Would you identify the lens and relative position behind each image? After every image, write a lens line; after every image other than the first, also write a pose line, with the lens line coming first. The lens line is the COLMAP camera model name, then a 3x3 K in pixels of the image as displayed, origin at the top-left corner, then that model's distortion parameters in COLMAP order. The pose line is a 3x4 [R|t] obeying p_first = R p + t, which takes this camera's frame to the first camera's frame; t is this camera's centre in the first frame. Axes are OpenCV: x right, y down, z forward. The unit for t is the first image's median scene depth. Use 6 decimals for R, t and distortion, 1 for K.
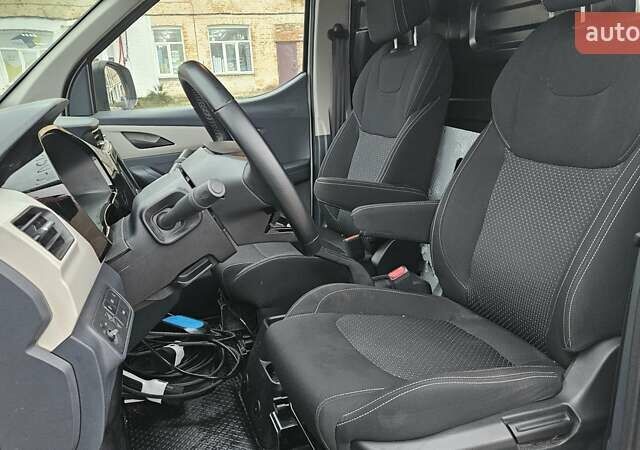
lens RADIAL K [[527.4, 0, 317.4], [0, 527.4, 227.9], [0, 0, 1]] dist [0.046701, -0.001089]
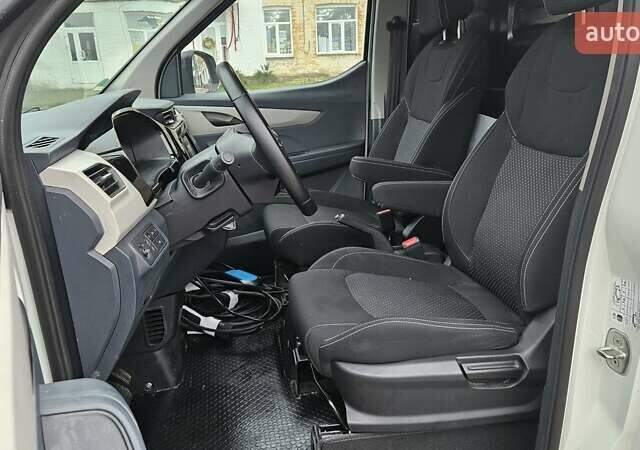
lens RADIAL K [[533.7, 0, 320.0], [0, 533.7, 225.0], [0, 0, 1]] dist [0.043996, -0.004056]
pose [[0.981622, 0.064783, -0.179504, 0.149029], [-0.059599, 0.997639, 0.034130, 0.018086], [0.181291, -0.022805, 0.983165, -0.161125]]
